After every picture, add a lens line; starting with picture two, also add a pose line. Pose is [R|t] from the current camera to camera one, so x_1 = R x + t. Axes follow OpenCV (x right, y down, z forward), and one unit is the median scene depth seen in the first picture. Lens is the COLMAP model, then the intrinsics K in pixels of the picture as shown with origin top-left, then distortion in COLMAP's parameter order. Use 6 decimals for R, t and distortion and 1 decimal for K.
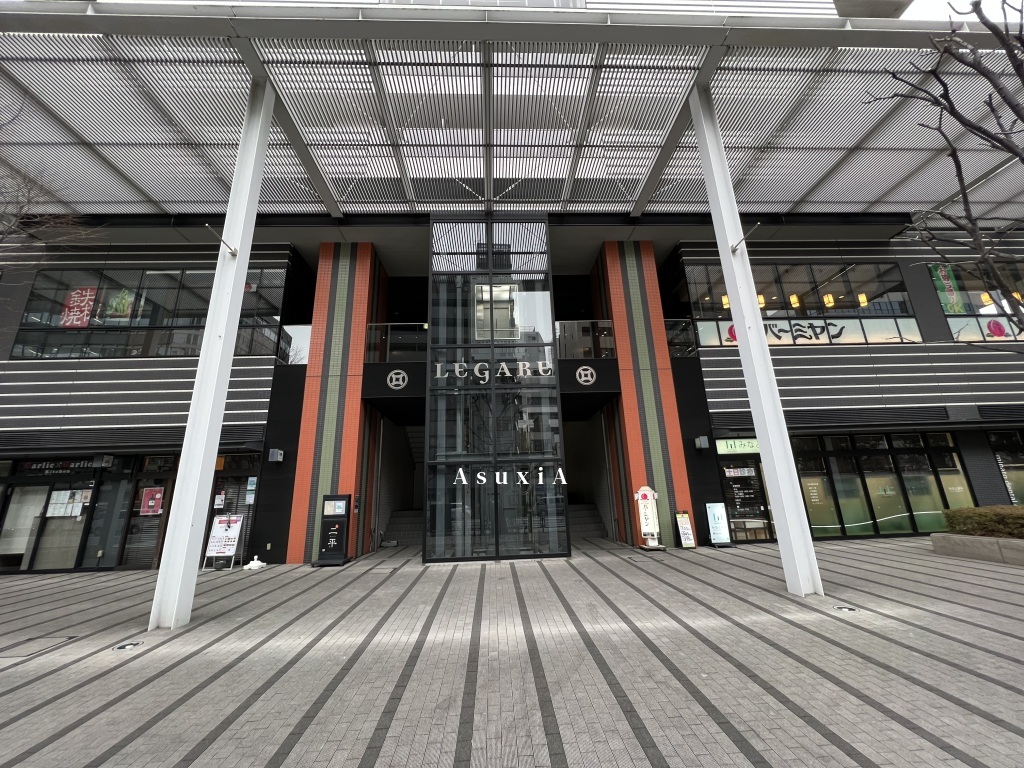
lens RADIAL K [[442.2, 0, 514.7], [0, 442.2, 354.3], [0, 0, 1]] dist [0.001061, 0.000849]
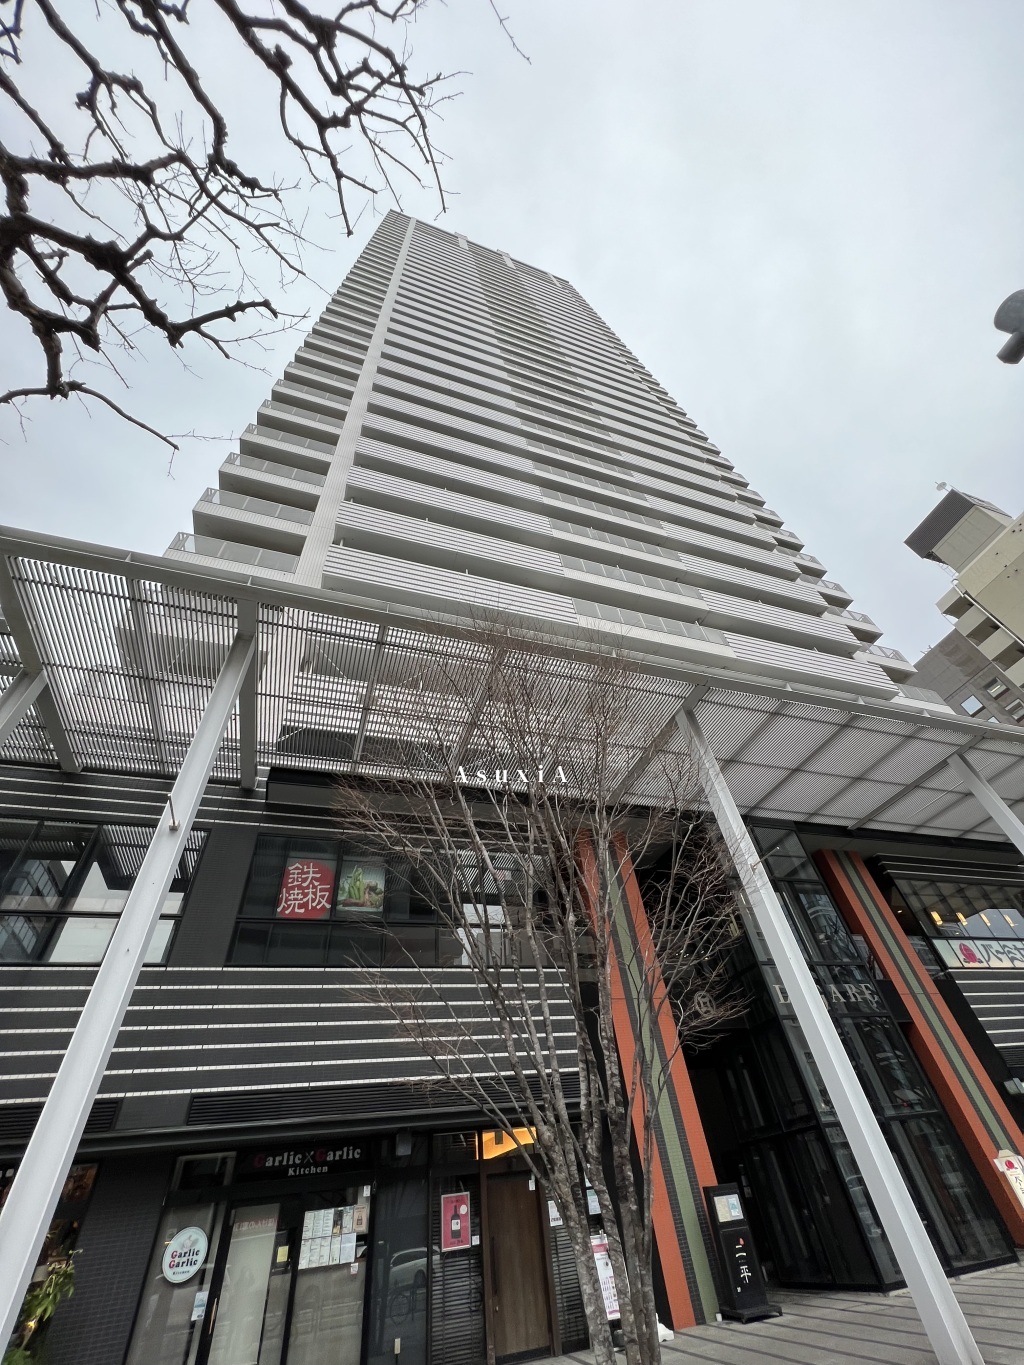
lens RADIAL K [[542.5, 0, 519.9], [0, 542.5, 681.6], [0, 0, 1]] dist [-0.001123, -0.000180]
pose [[0.958253, 0.152398, 0.241923, -0.908925], [-0.020093, 0.879914, -0.474708, 0.013829], [-0.285216, 0.450029, 0.846242, -0.034150]]
